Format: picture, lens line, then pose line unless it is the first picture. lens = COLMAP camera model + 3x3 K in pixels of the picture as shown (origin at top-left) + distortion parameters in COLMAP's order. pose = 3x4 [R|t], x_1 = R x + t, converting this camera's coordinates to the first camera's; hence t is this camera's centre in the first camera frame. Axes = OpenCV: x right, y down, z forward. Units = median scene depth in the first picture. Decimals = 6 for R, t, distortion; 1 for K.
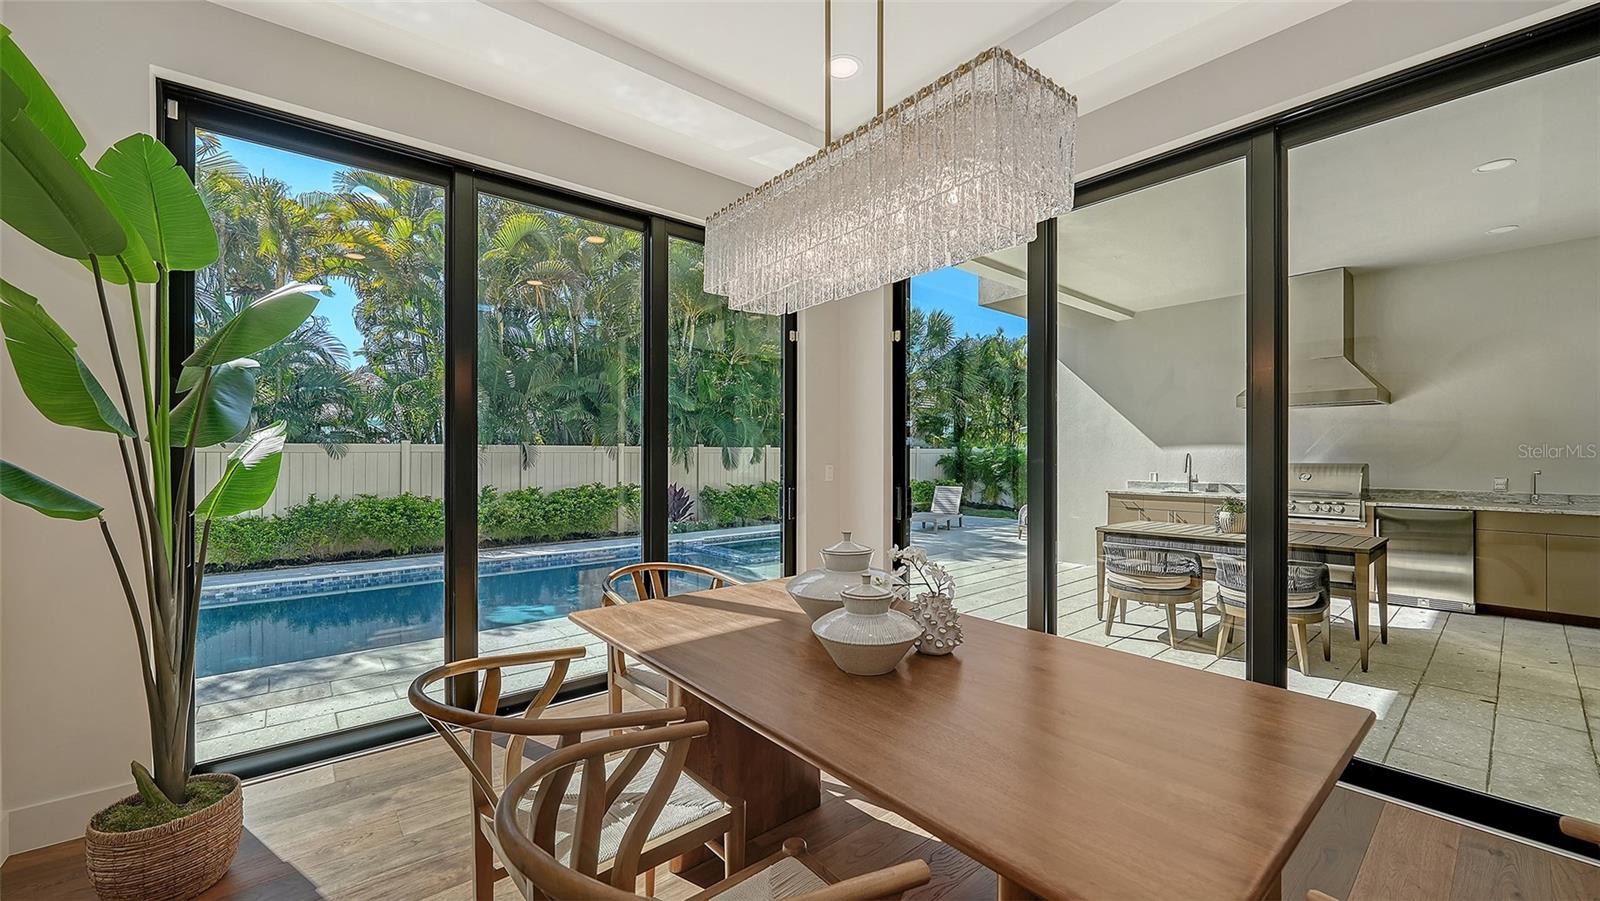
lens RADIAL K [[618.9, 0, 812.6], [0, 618.9, 458.3], [0, 0, 1]] dist [-0.000517, -0.000032]
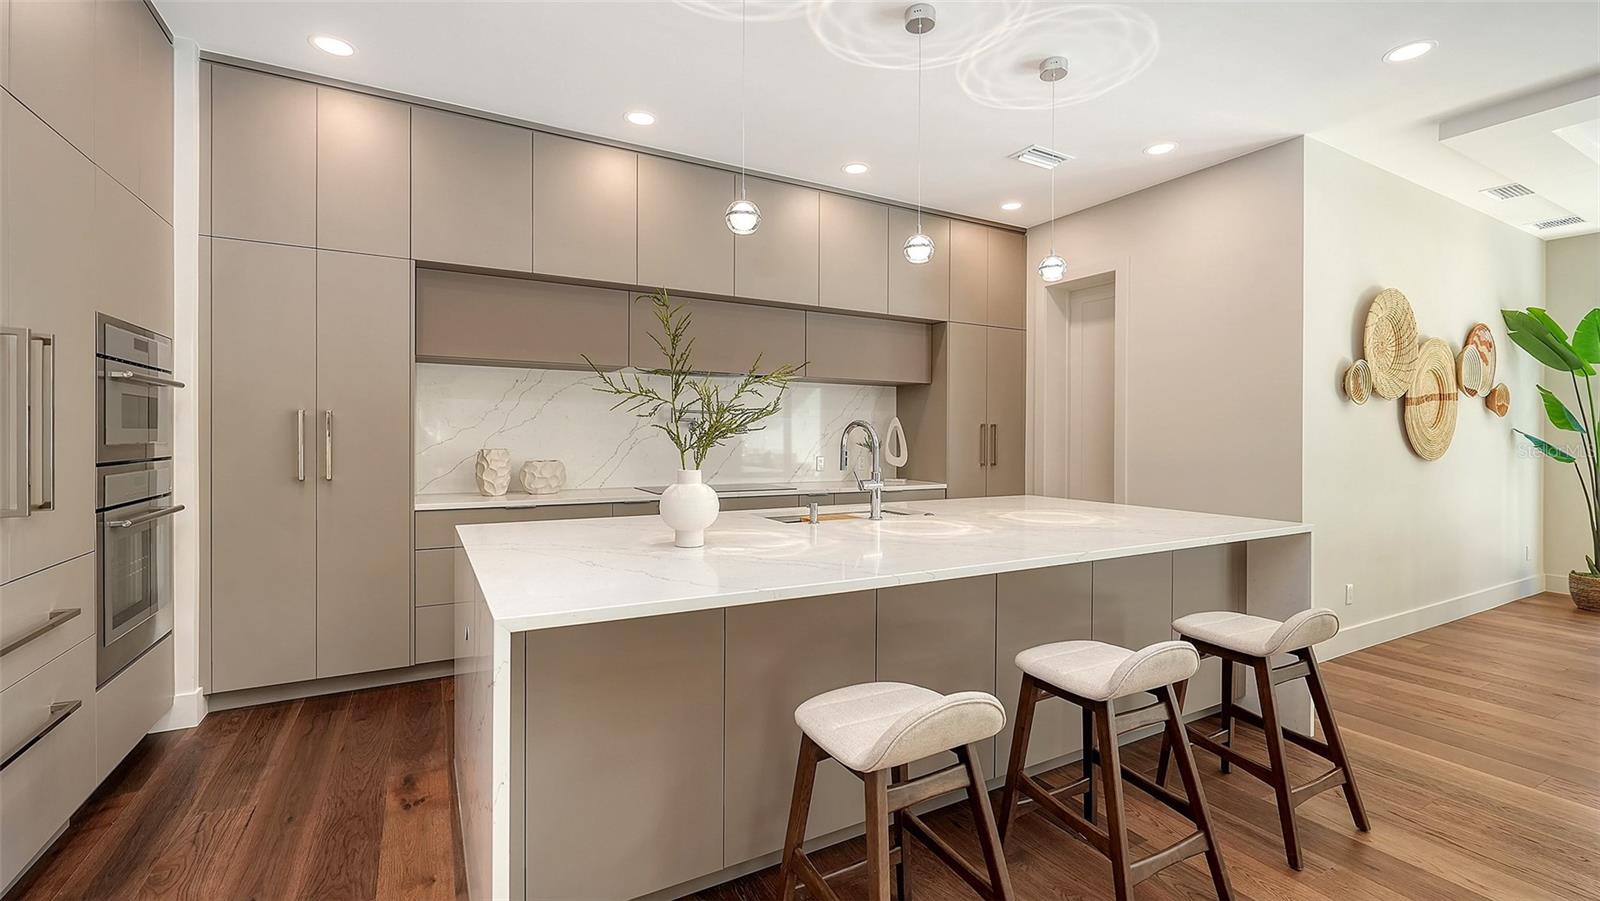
lens RADIAL K [[681.7, 0, 797.7], [0, 681.7, 429.7], [0, 0, 1]] dist [-0.003670, -0.000670]
pose [[-0.196252, -0.008635, -0.980515, 1.005788], [-0.011540, 0.999912, -0.006496, 0.003896], [0.980486, 0.010040, -0.196335, -0.729742]]
